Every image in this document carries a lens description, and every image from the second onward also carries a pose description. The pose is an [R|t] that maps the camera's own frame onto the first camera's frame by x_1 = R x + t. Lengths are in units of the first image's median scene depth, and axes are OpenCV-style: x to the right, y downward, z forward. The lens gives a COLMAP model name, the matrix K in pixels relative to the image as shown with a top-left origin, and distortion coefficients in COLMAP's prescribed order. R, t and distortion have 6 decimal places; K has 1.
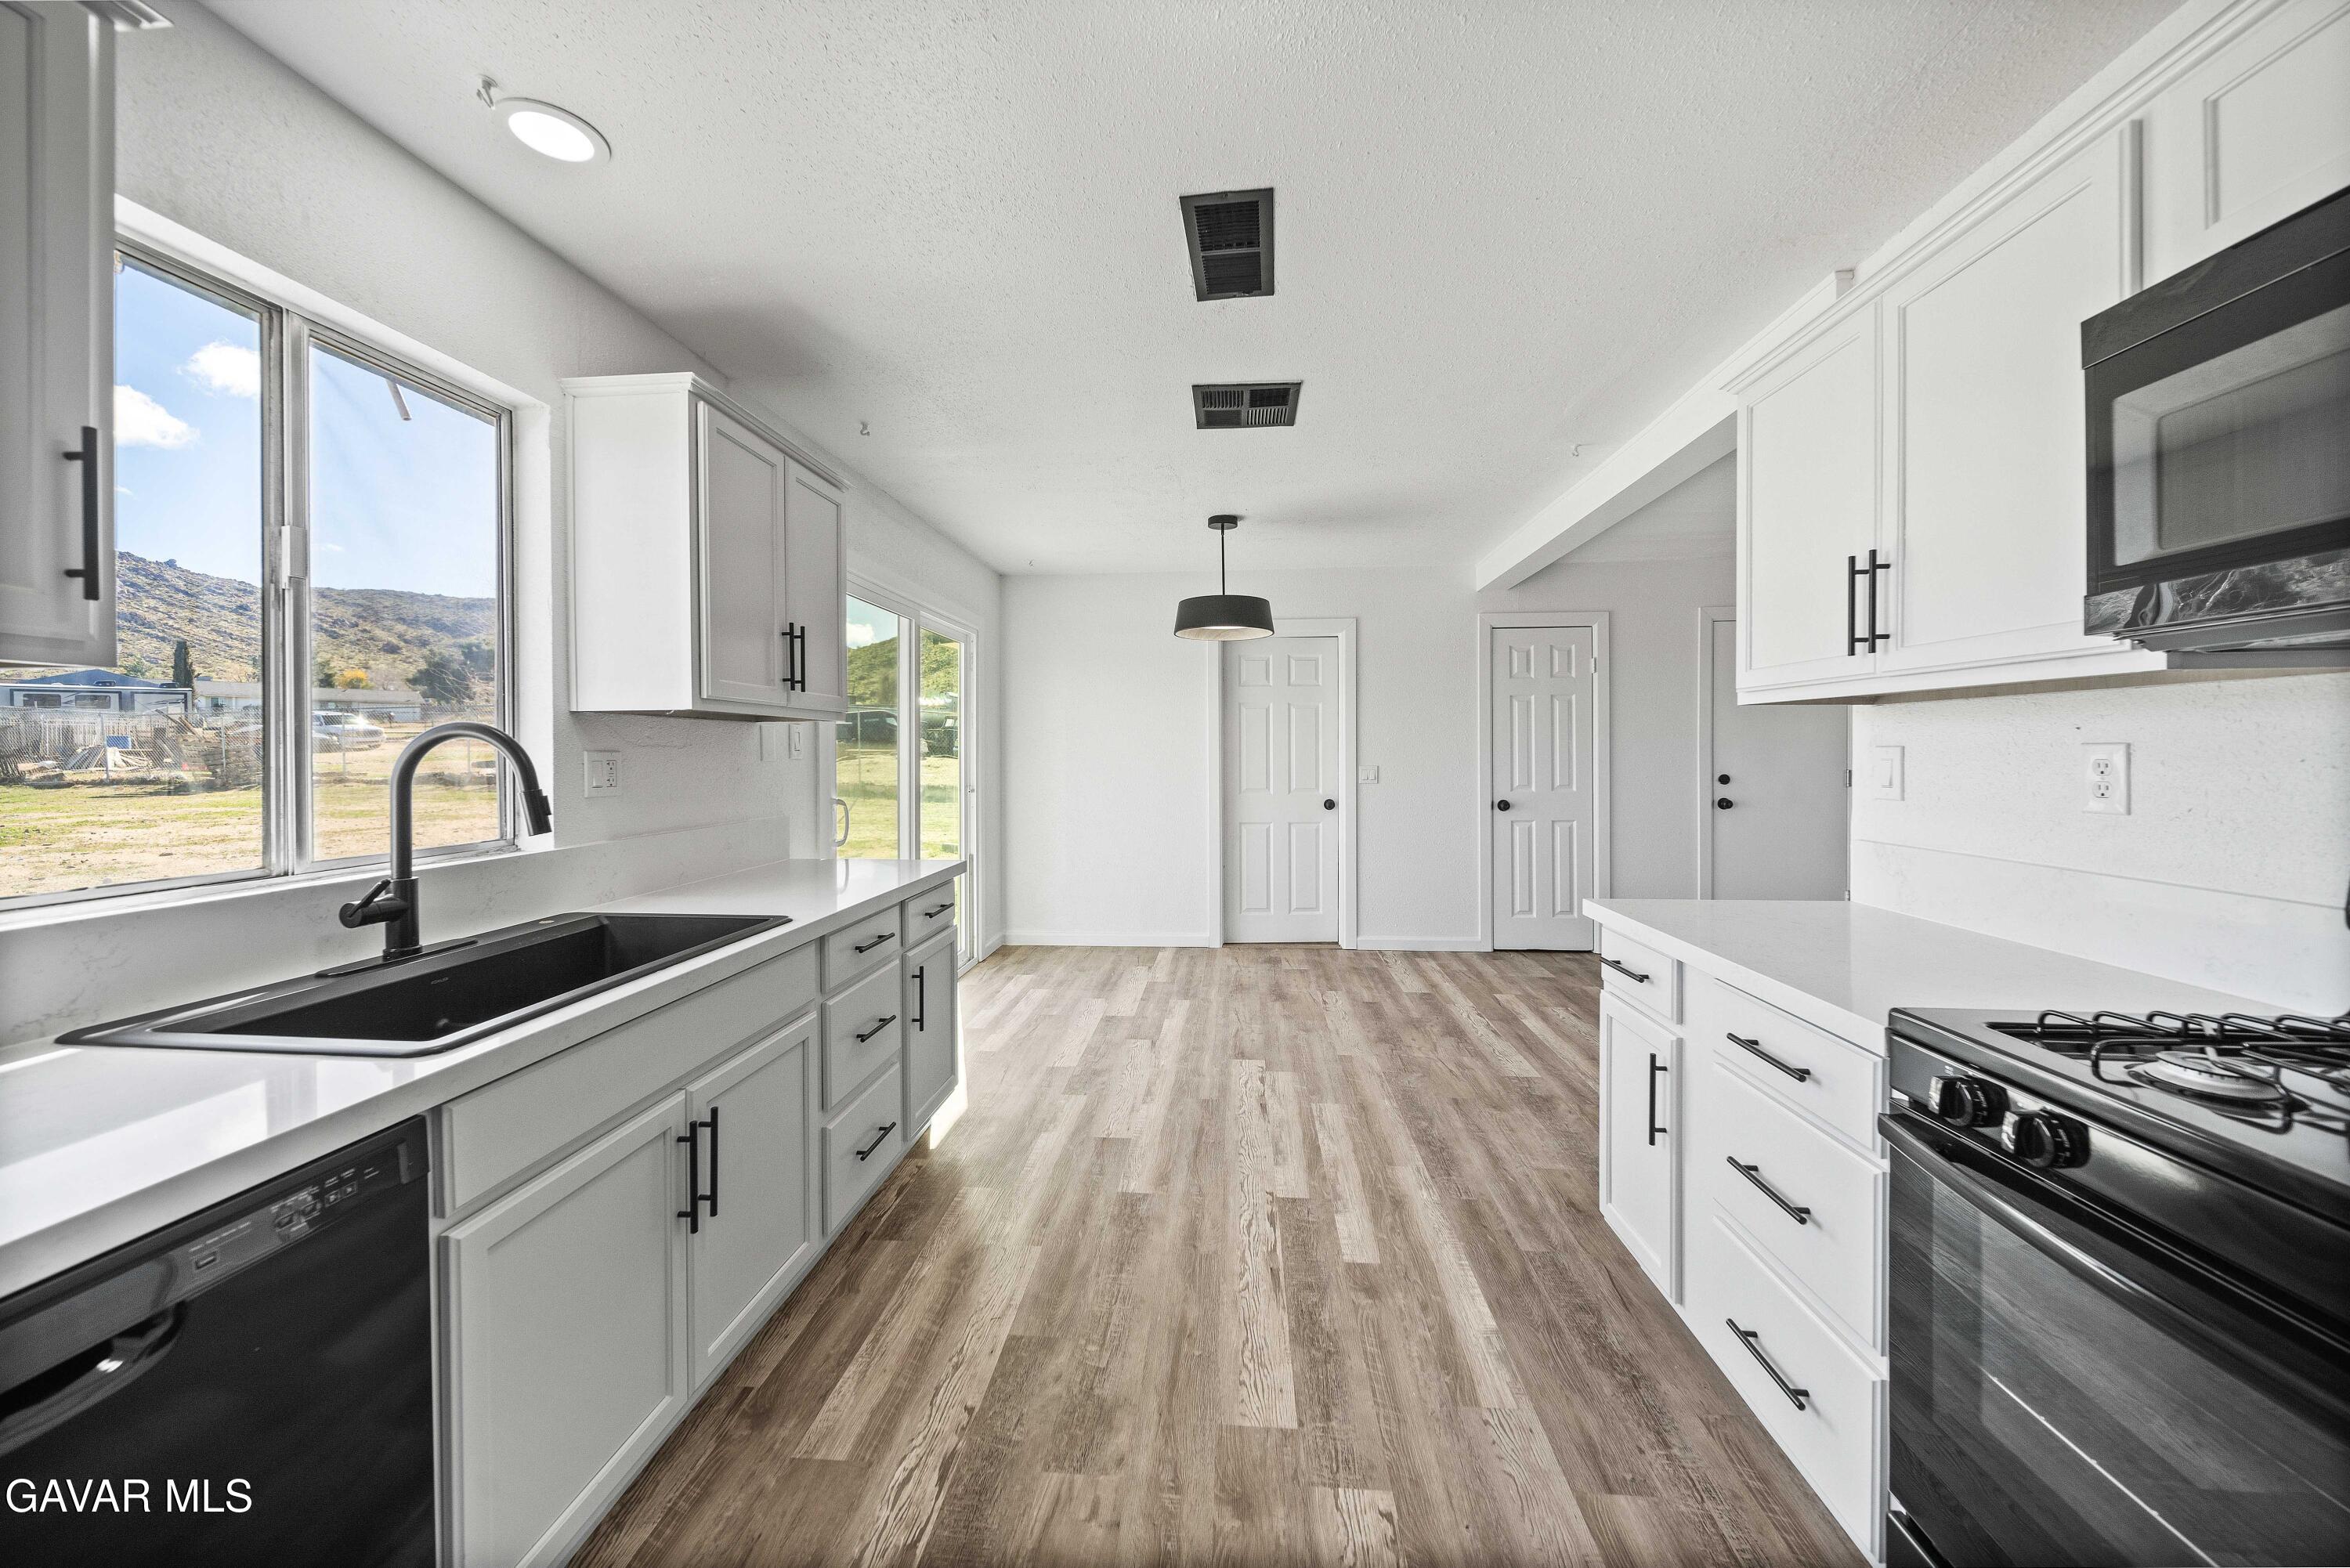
lens RADIAL K [[819.0, 0, 1169.8], [0, 819.0, 755.1], [0, 0, 1]] dist [0.002562, 0.000107]
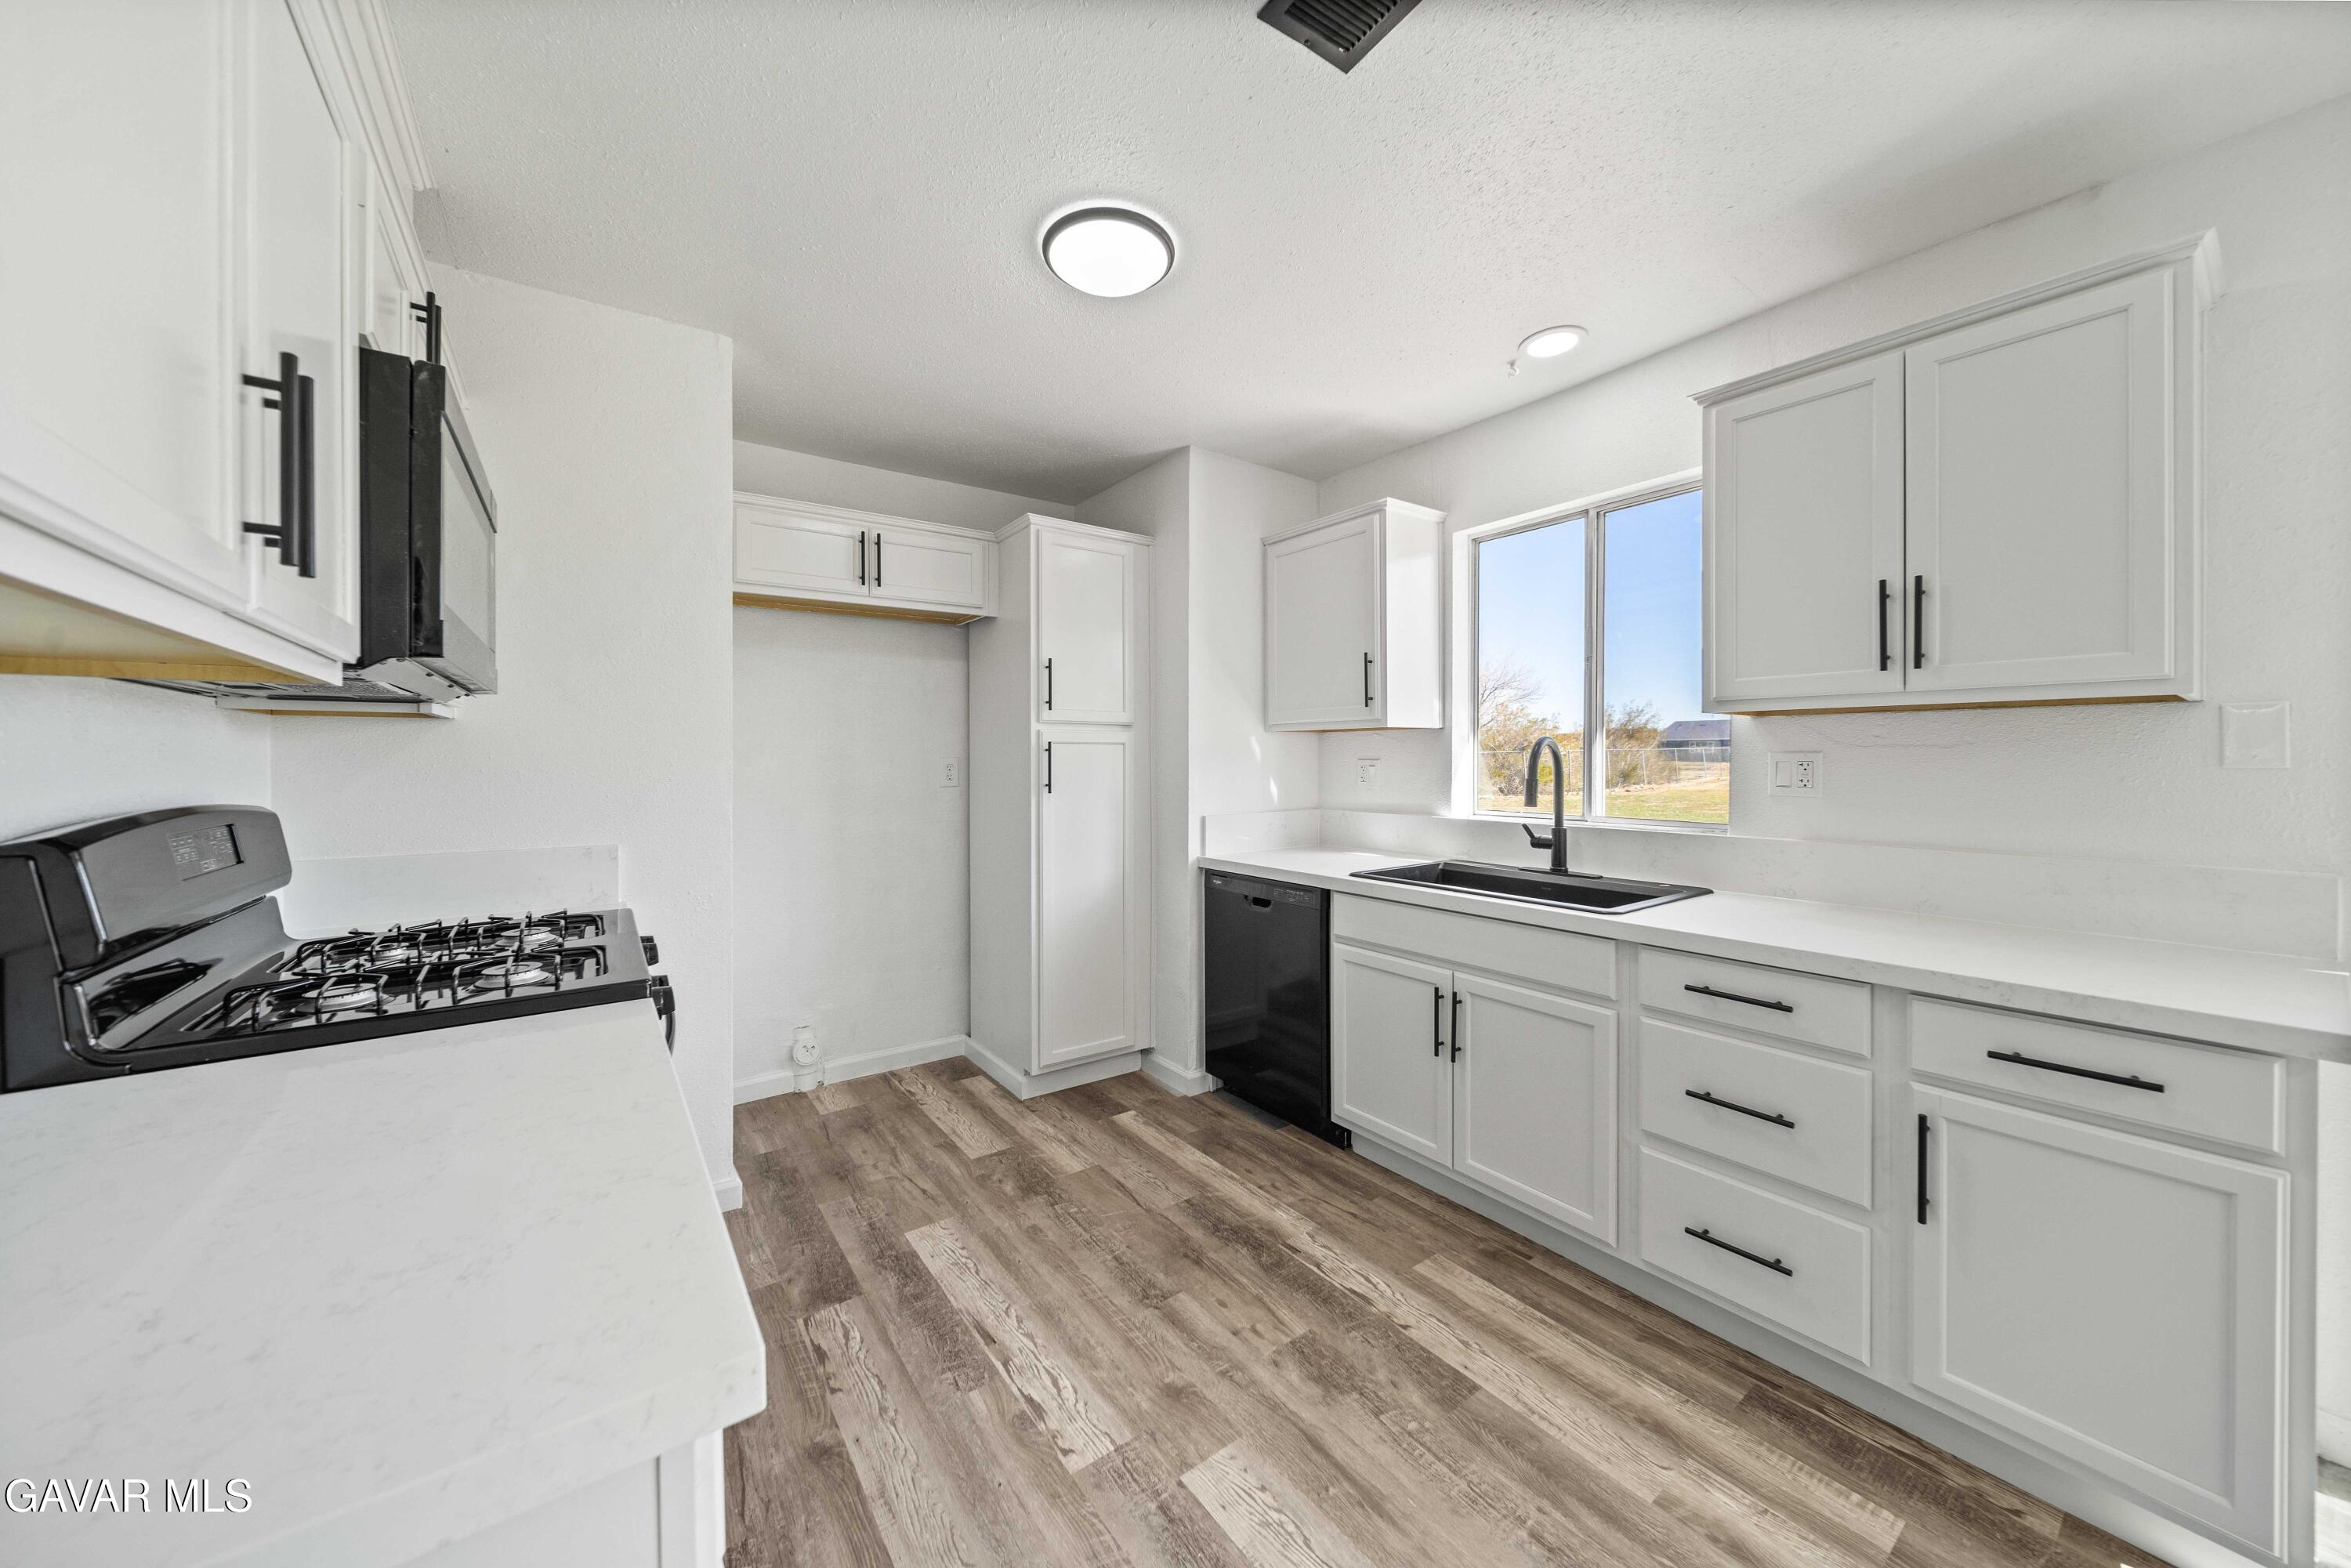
lens RADIAL K [[819.4, 0, 1178.0], [0, 819.4, 762.2], [0, 0, 1]] dist [0.002562, 0.000107]
pose [[-0.754751, 0.011133, -0.655917, 0.760790], [0.005335, 0.999927, 0.010833, -0.010011], [0.655990, 0.004677, -0.754755, 1.693709]]
